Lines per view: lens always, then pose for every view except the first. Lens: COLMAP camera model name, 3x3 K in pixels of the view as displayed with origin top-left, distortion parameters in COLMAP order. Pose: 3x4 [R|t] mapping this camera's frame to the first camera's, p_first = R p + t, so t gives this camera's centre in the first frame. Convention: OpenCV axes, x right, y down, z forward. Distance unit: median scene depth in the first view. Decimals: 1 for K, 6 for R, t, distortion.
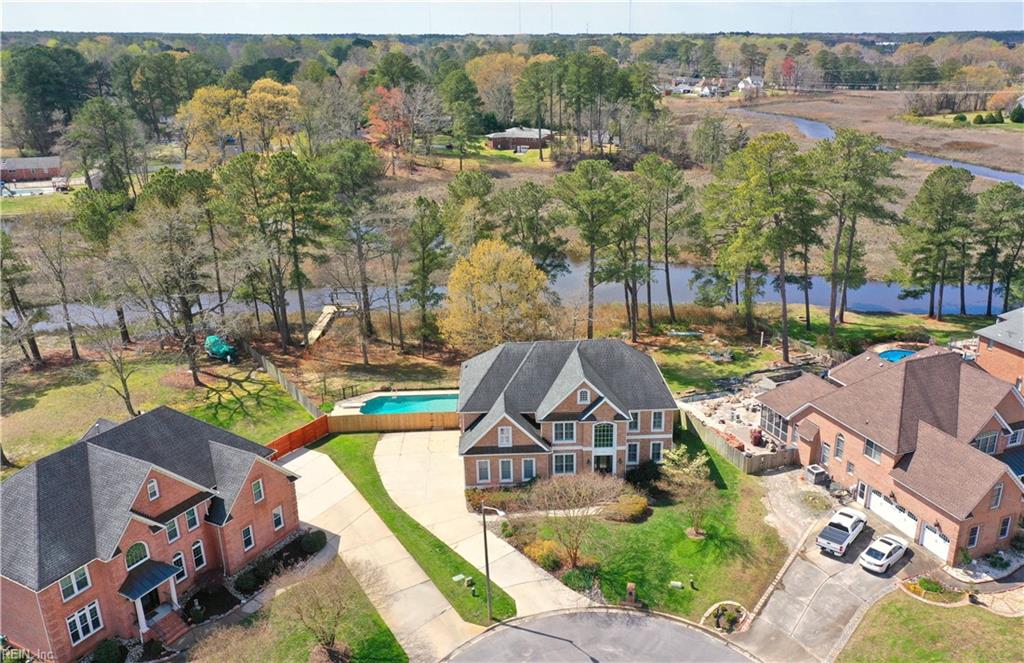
lens RADIAL K [[823.9, 0, 512.0], [0, 823.9, 331.5], [0, 0, 1]] dist [0.052023, -0.001194]
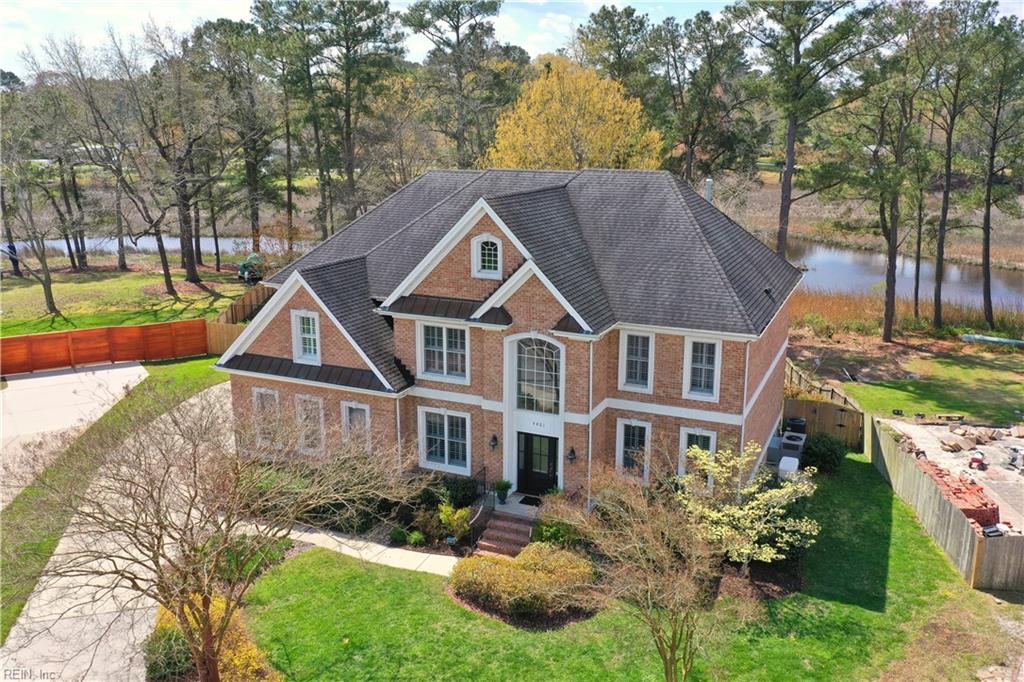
lens RADIAL K [[866.5, 0, 512.0], [0, 866.5, 341.0], [0, 0, 1]] dist [0.004267, 0.004314]
pose [[0.900324, 0.137170, -0.413039, 0.218443], [-0.172442, 0.983792, -0.049165, 0.110648], [0.399600, 0.115490, 0.909385, 0.539970]]
